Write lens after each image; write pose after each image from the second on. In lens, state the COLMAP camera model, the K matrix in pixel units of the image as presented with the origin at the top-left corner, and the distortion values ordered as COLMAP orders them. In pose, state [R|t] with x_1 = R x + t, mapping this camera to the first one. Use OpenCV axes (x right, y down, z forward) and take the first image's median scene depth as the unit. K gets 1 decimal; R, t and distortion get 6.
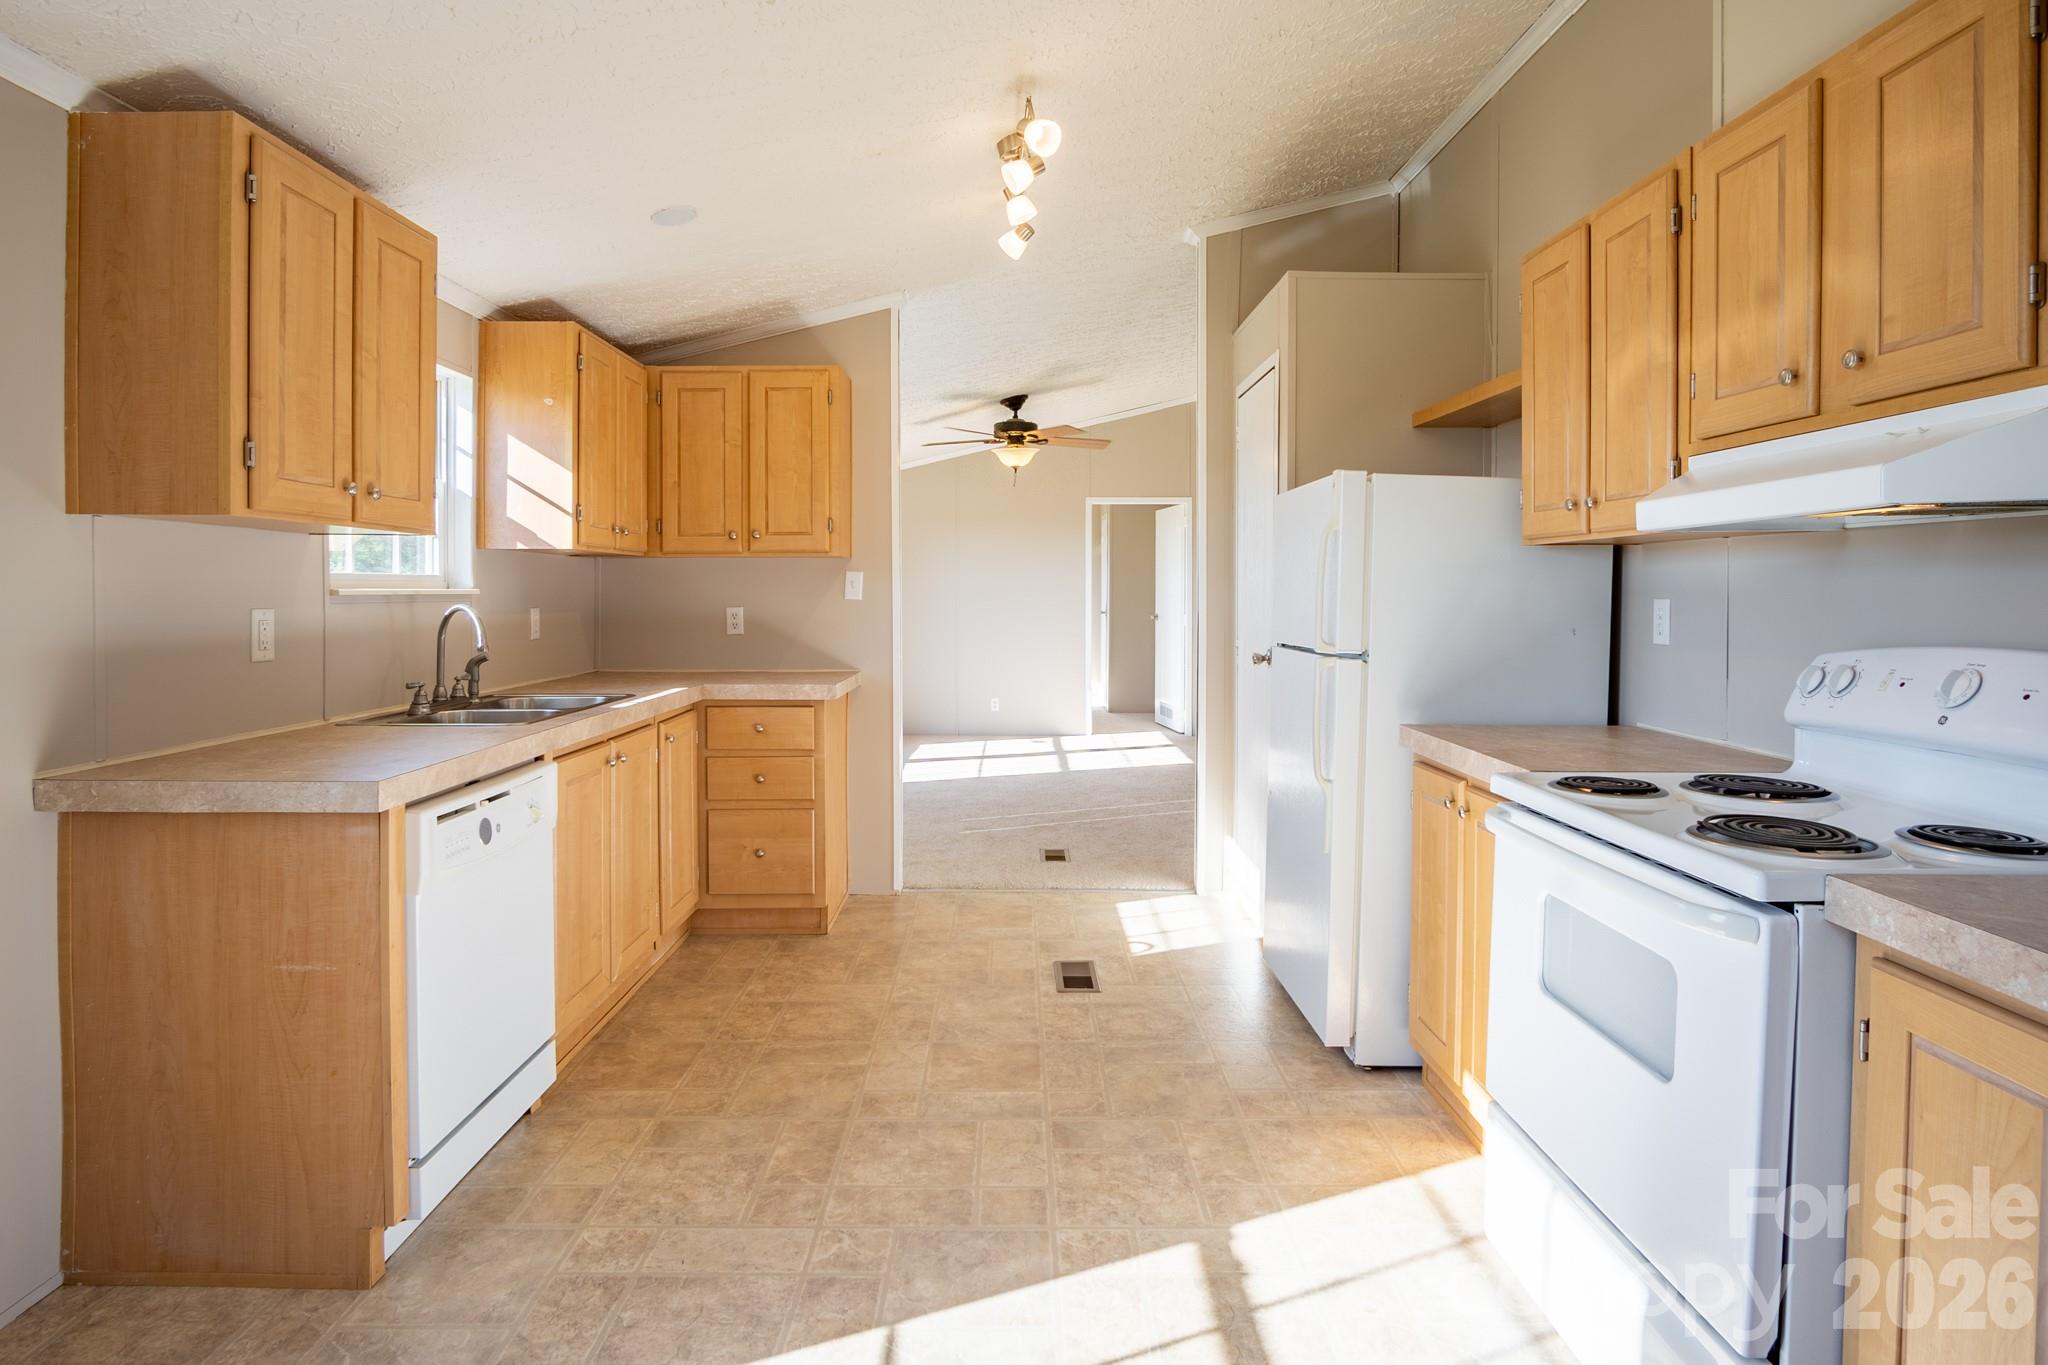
lens RADIAL K [[1152.7, 0, 996.9], [0, 1152.7, 595.4], [0, 0, 1]] dist [0.012786, -0.000525]
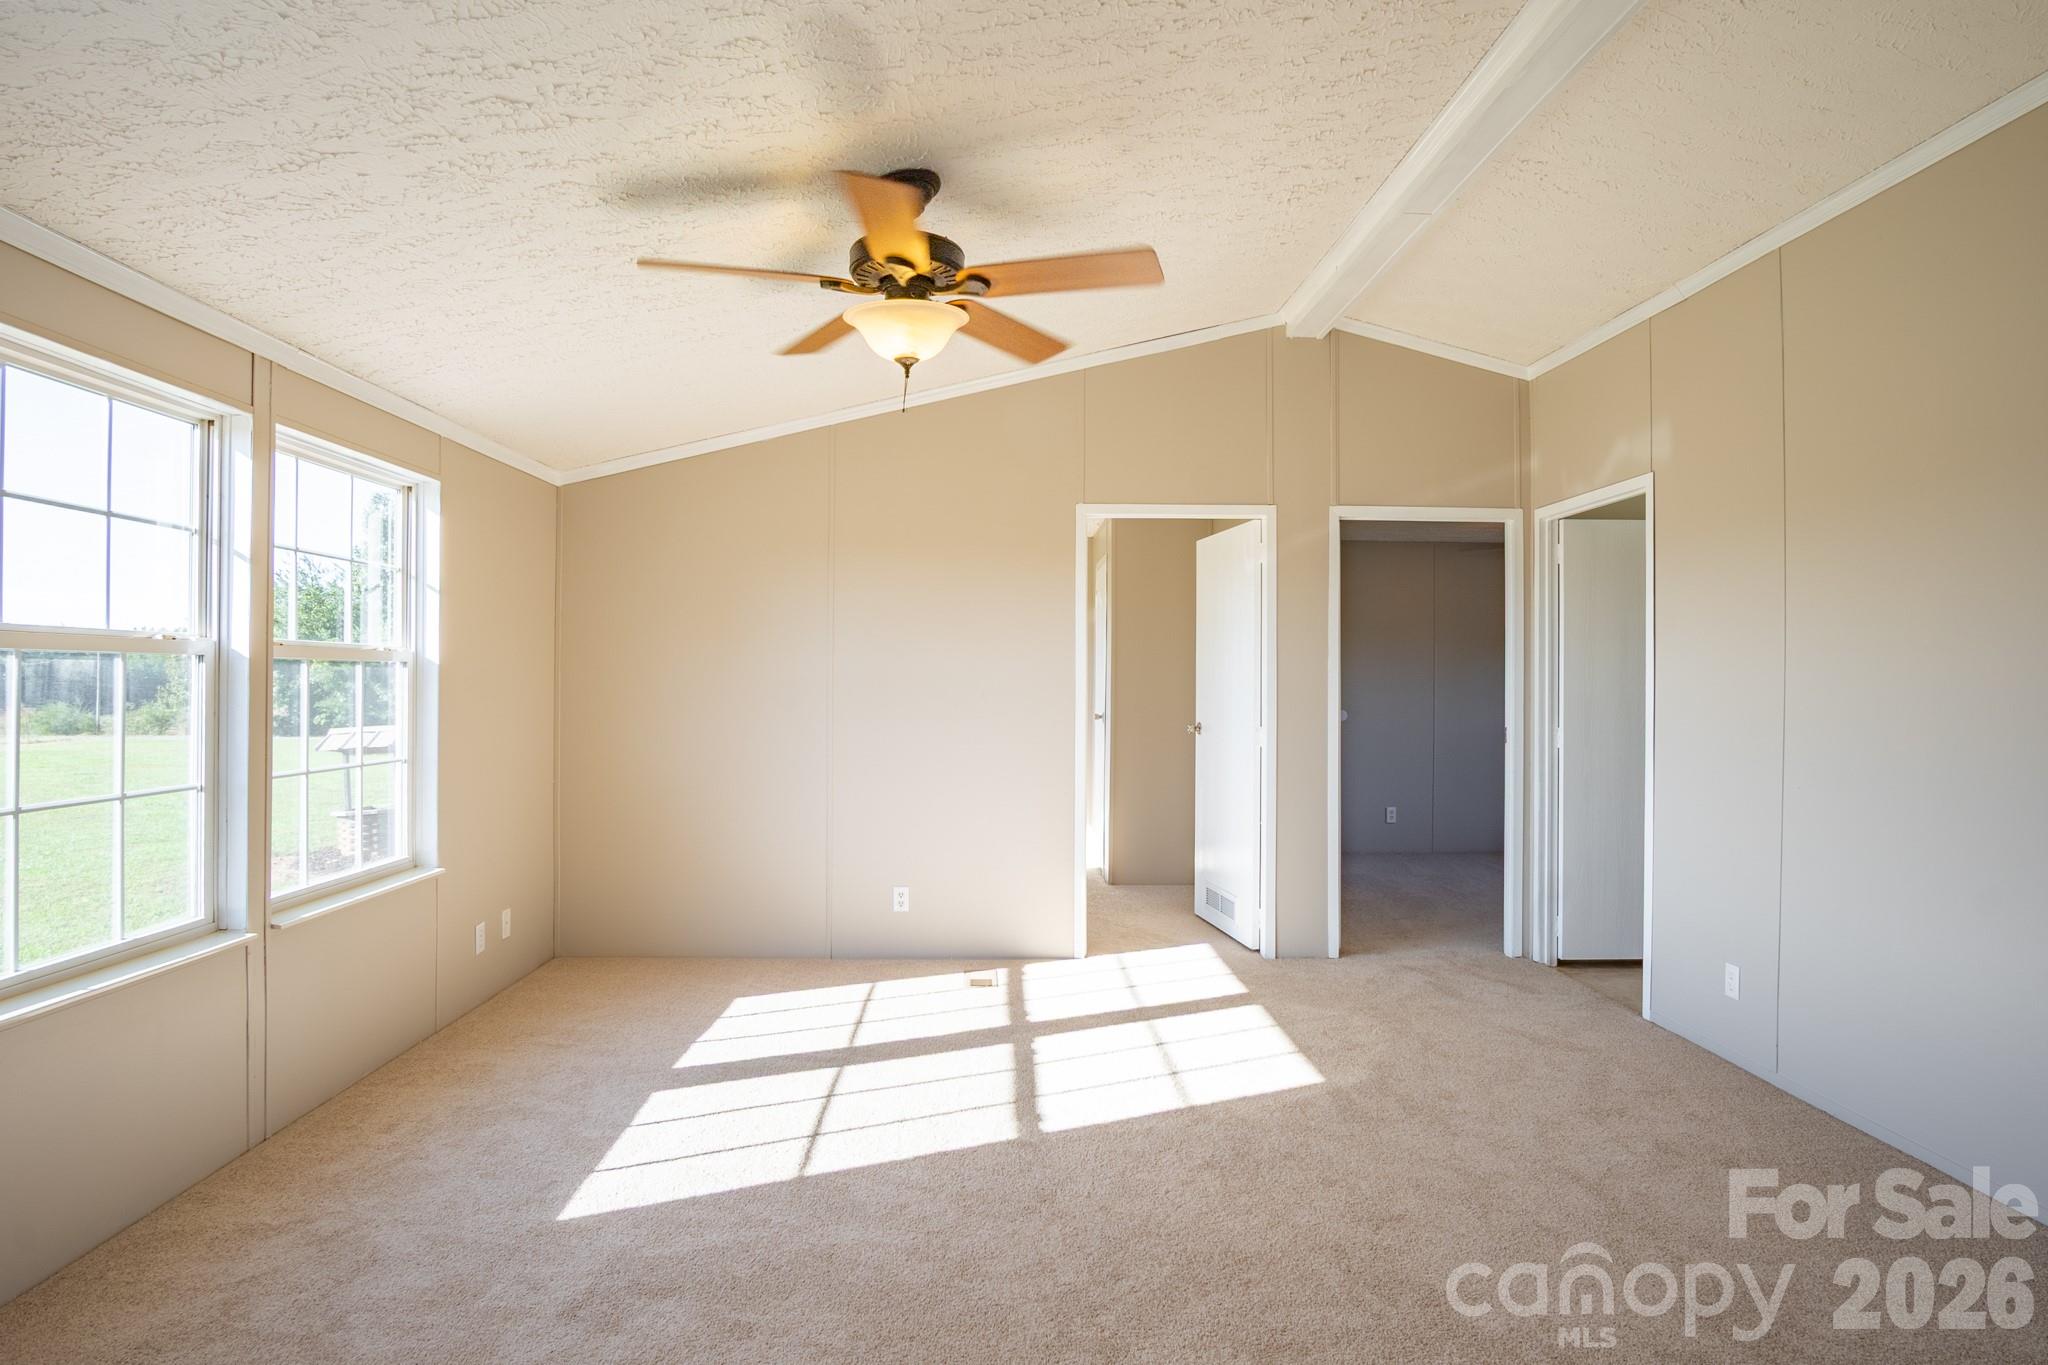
lens RADIAL K [[1113.2, 0, 1012.8], [0, 1113.2, 661.9], [0, 0, 1]] dist [-0.034402, 0.012985]
pose [[0.999457, 0.007516, 0.032073, 0.076599], [-0.006876, 0.999776, -0.020016, -0.005224], [-0.032216, 0.019784, 0.999285, 1.187733]]
